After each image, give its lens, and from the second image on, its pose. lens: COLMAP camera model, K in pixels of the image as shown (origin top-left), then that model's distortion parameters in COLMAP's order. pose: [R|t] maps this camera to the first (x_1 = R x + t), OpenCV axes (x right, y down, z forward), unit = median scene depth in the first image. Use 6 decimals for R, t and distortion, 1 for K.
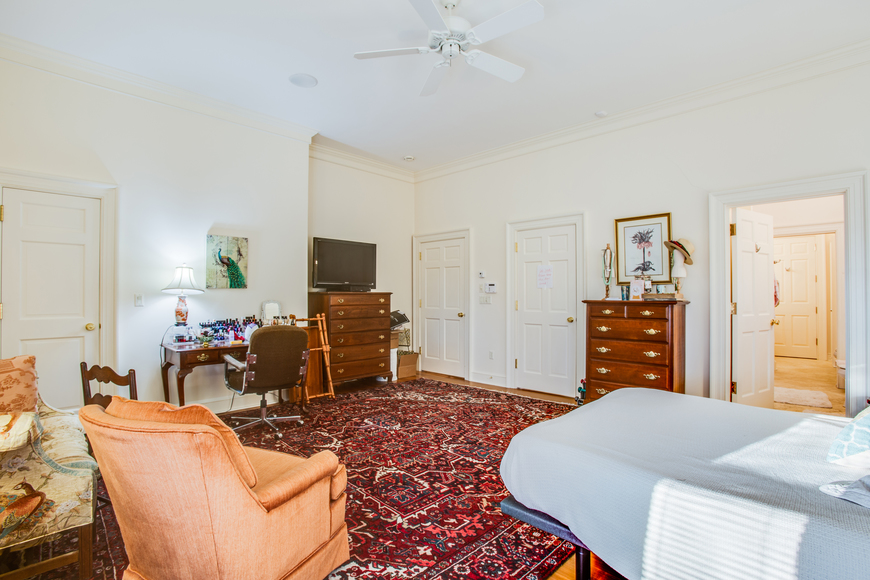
lens RADIAL K [[406.1, 0, 431.1], [0, 406.1, 288.9], [0, 0, 1]] dist [-0.090948, 0.040489]
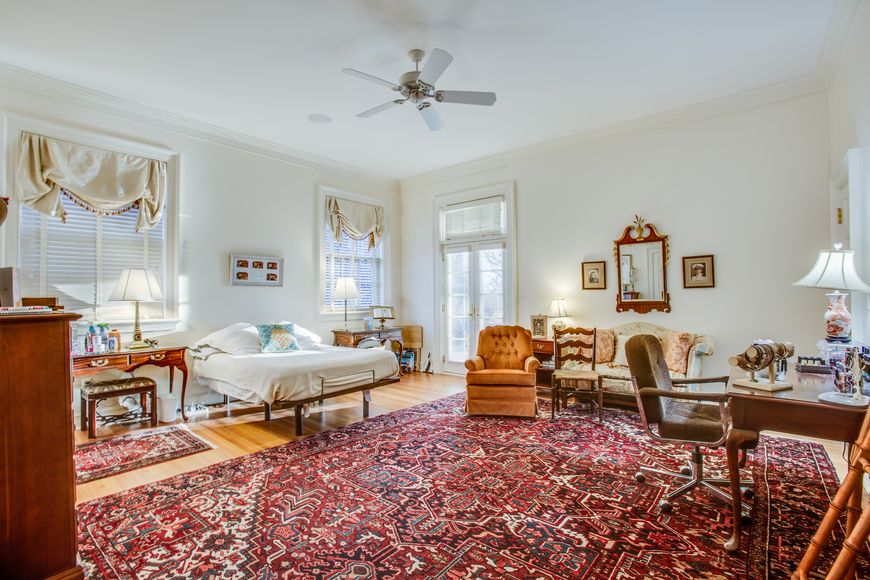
lens RADIAL K [[406.1, 0, 431.1], [0, 406.1, 288.9], [0, 0, 1]] dist [-0.090948, 0.040489]
pose [[-0.997274, 0.004624, -0.073639, 0.085251], [0.006979, 0.999471, -0.031753, 0.023659], [0.073454, -0.032180, -0.996779, 1.851519]]
